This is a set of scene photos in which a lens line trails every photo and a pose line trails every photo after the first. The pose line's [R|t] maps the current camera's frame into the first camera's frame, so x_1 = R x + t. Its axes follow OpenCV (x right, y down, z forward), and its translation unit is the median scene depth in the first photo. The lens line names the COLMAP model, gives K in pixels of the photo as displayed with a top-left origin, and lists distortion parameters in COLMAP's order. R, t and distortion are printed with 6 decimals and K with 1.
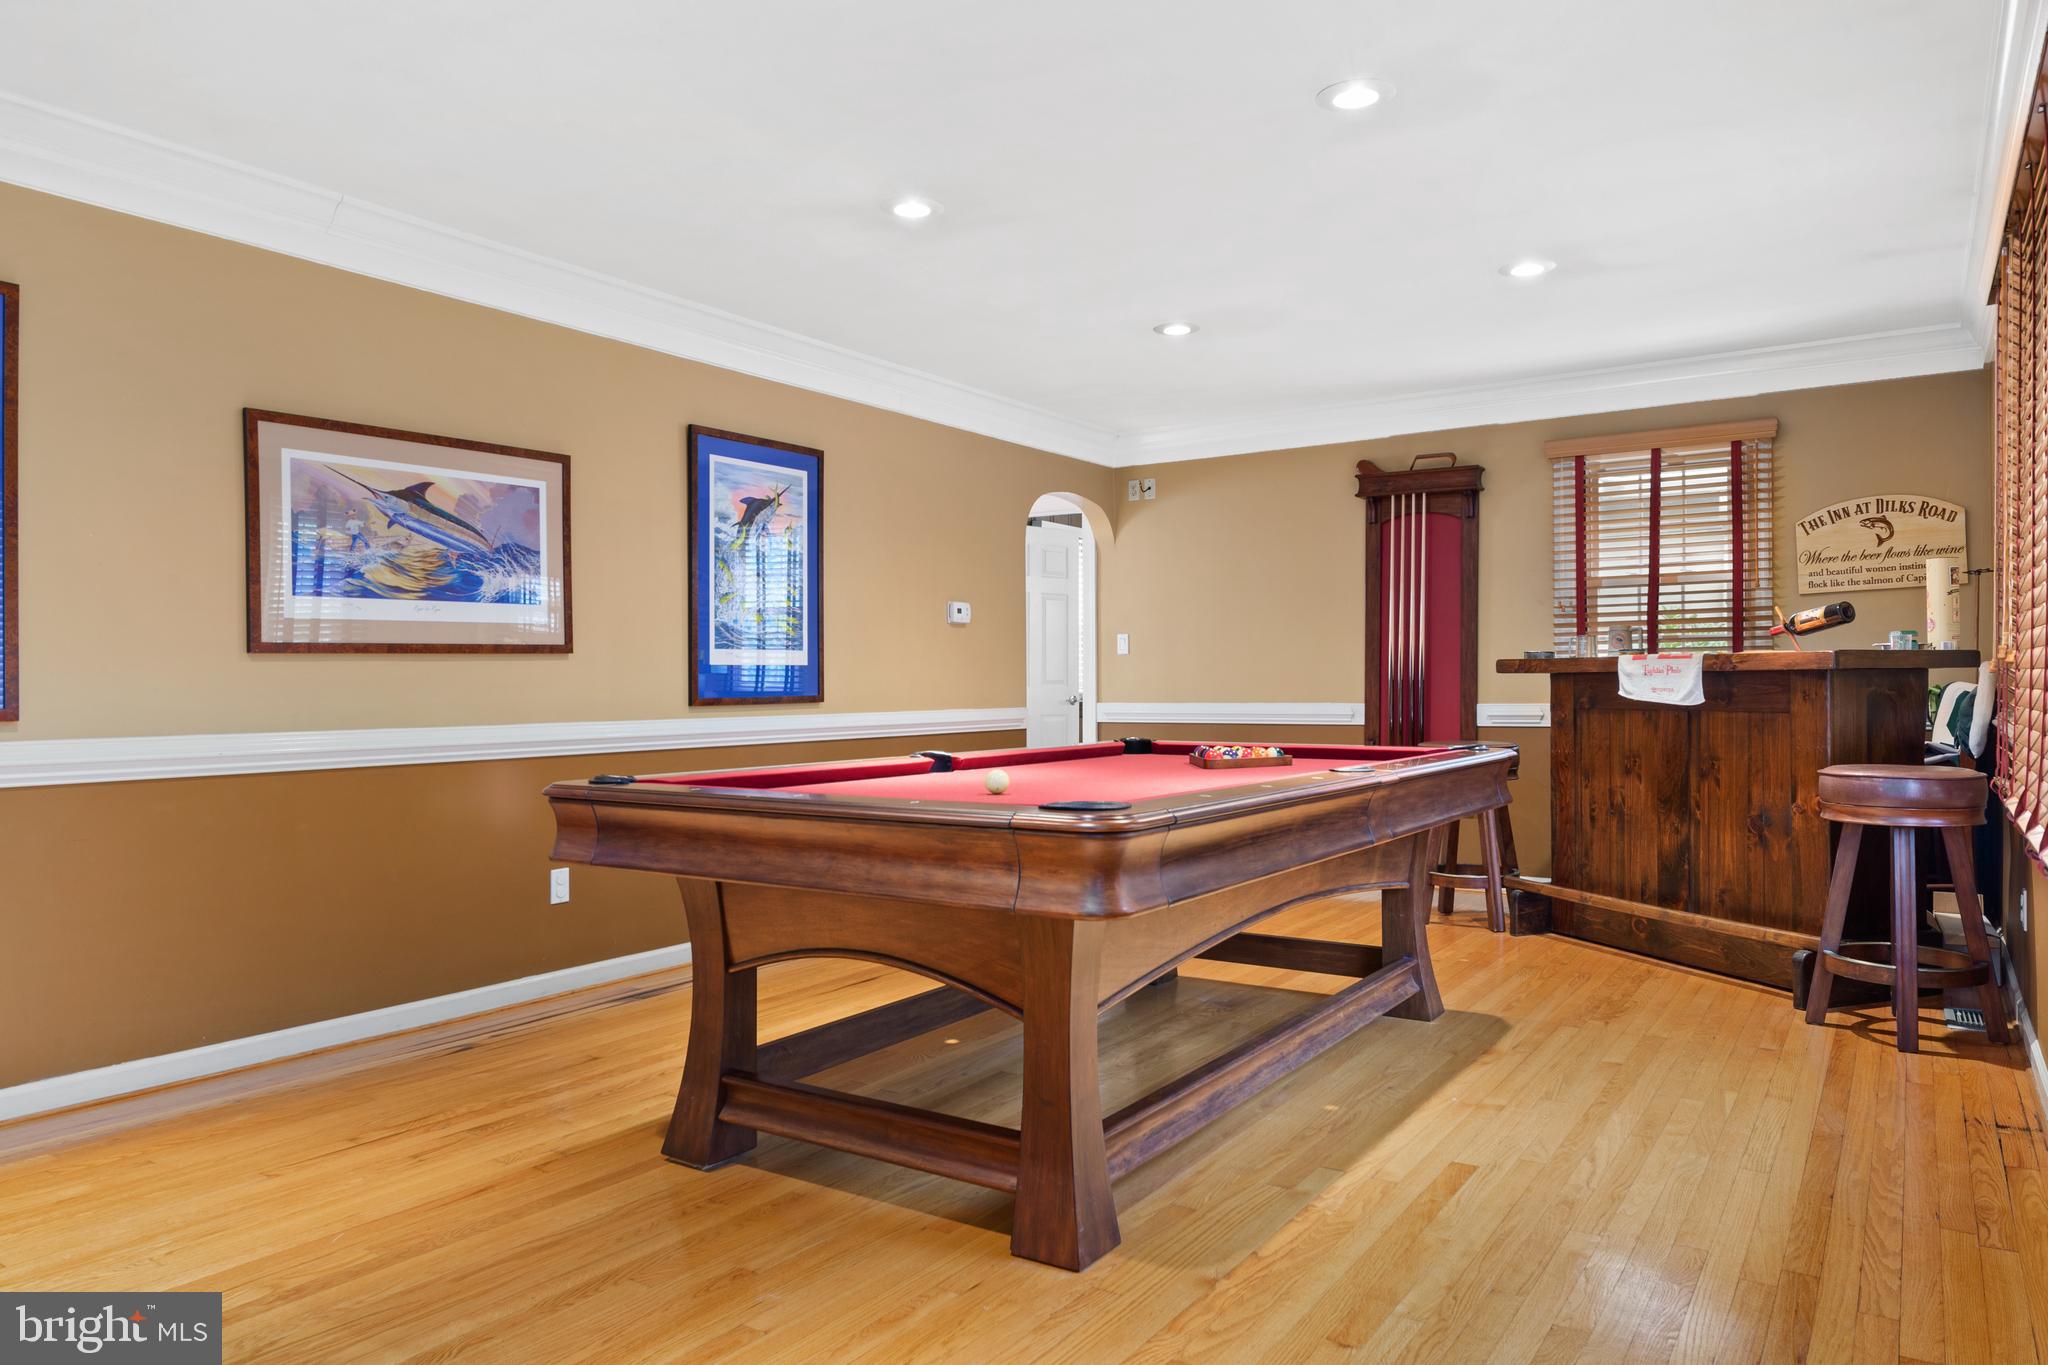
lens RADIAL K [[1344.5, 0, 1028.2], [0, 1344.5, 688.8], [0, 0, 1]] dist [0.017088, -0.020777]
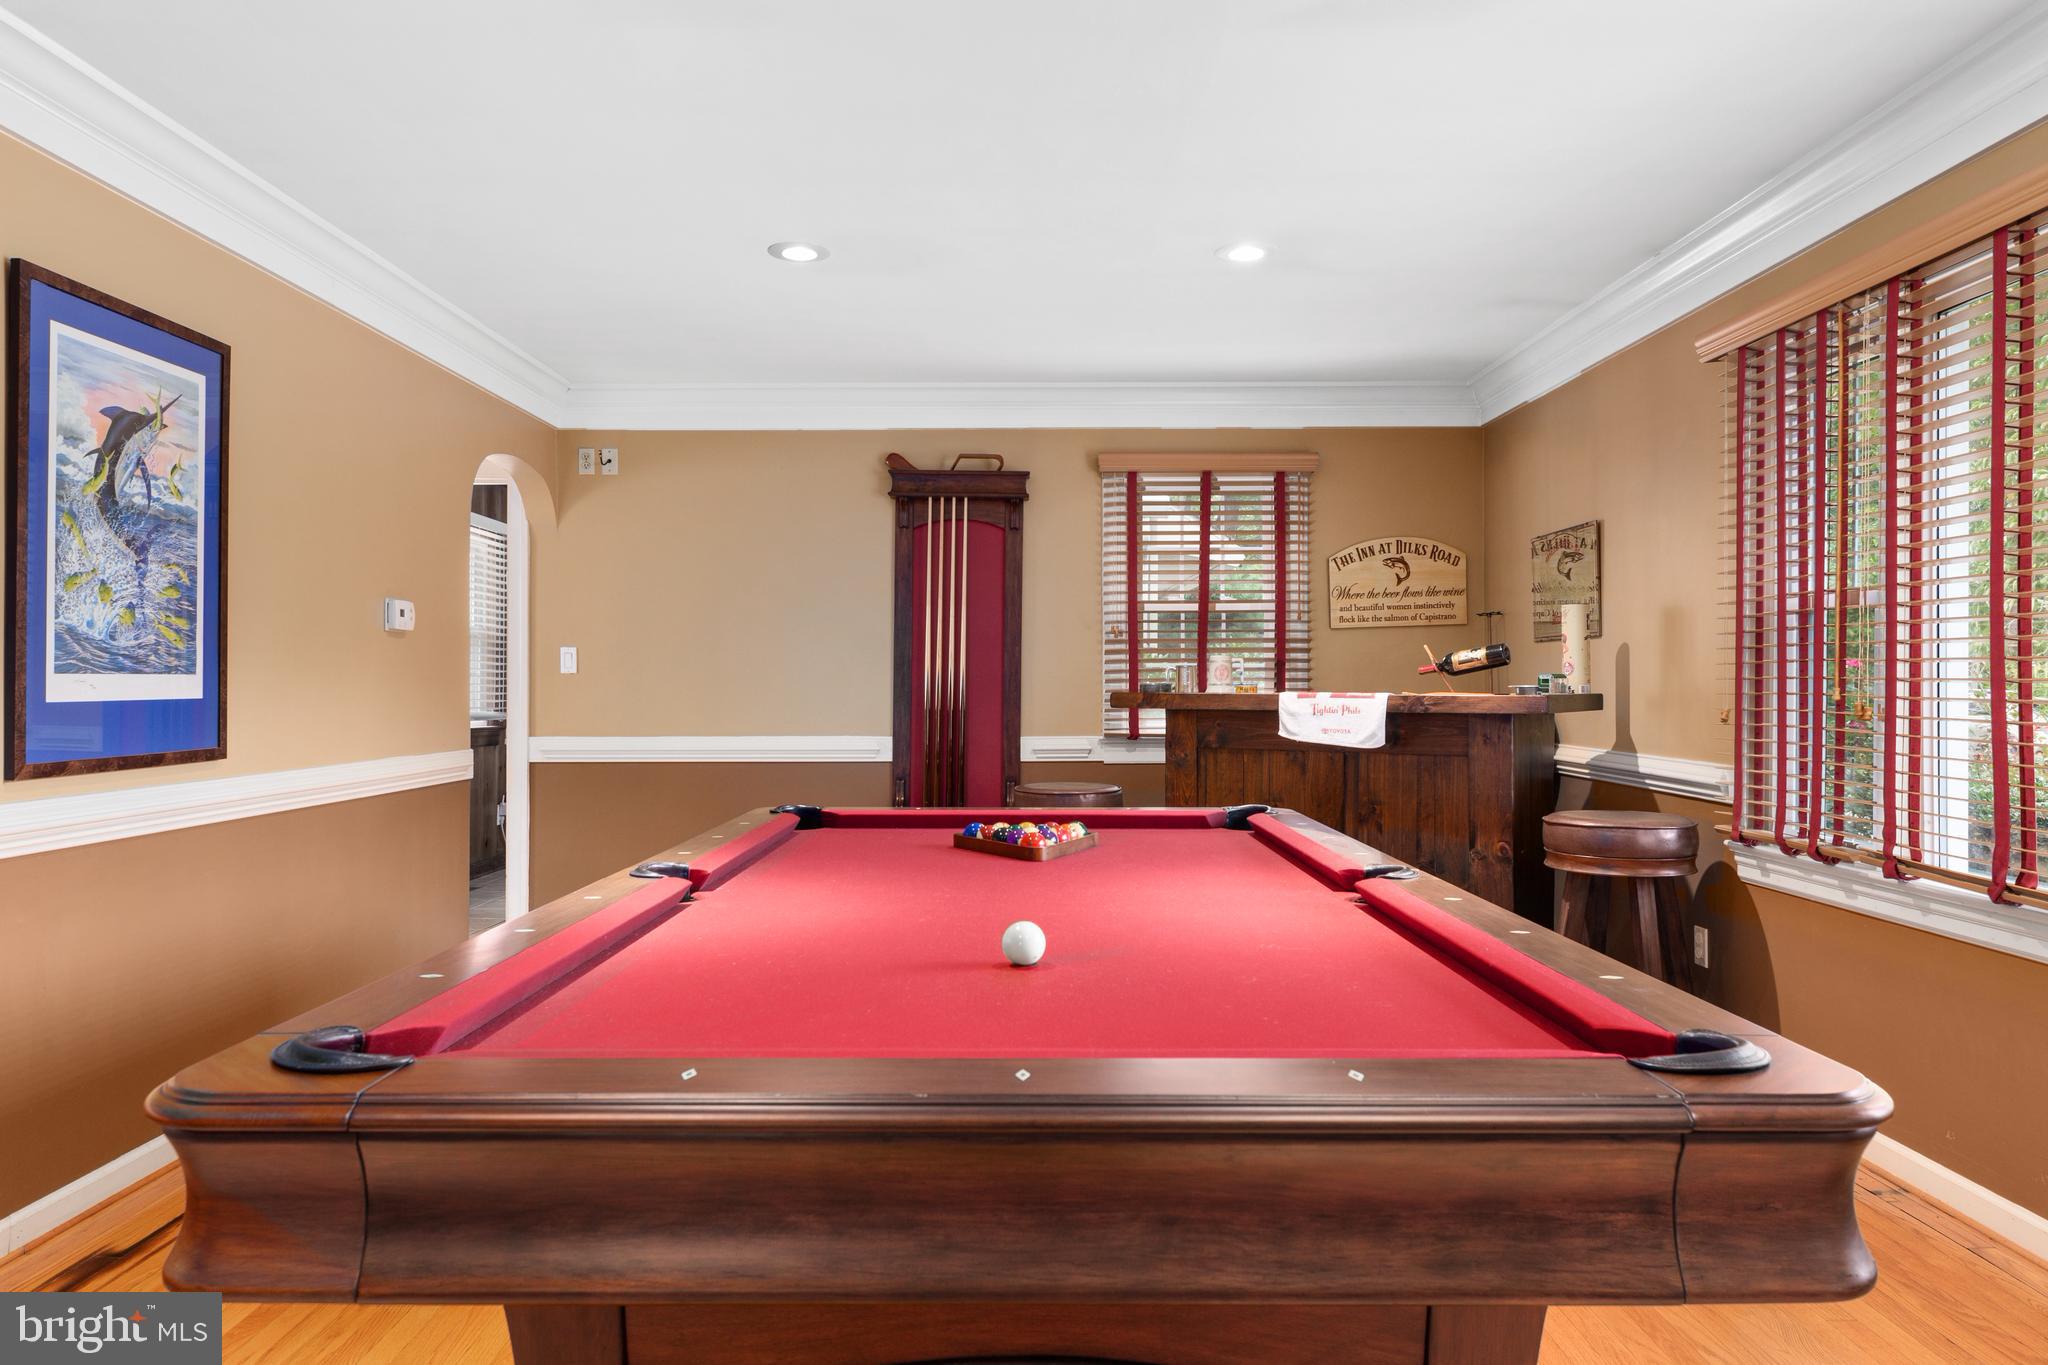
lens RADIAL K [[1344.5, 0, 1028.2], [0, 1344.5, 688.8], [0, 0, 1]] dist [0.017088, -0.020777]
pose [[0.830396, 0.004390, 0.557156, -0.193385], [-0.003923, 0.999990, -0.002032, -0.022227], [-0.557160, -0.000498, 0.830405, 0.294709]]
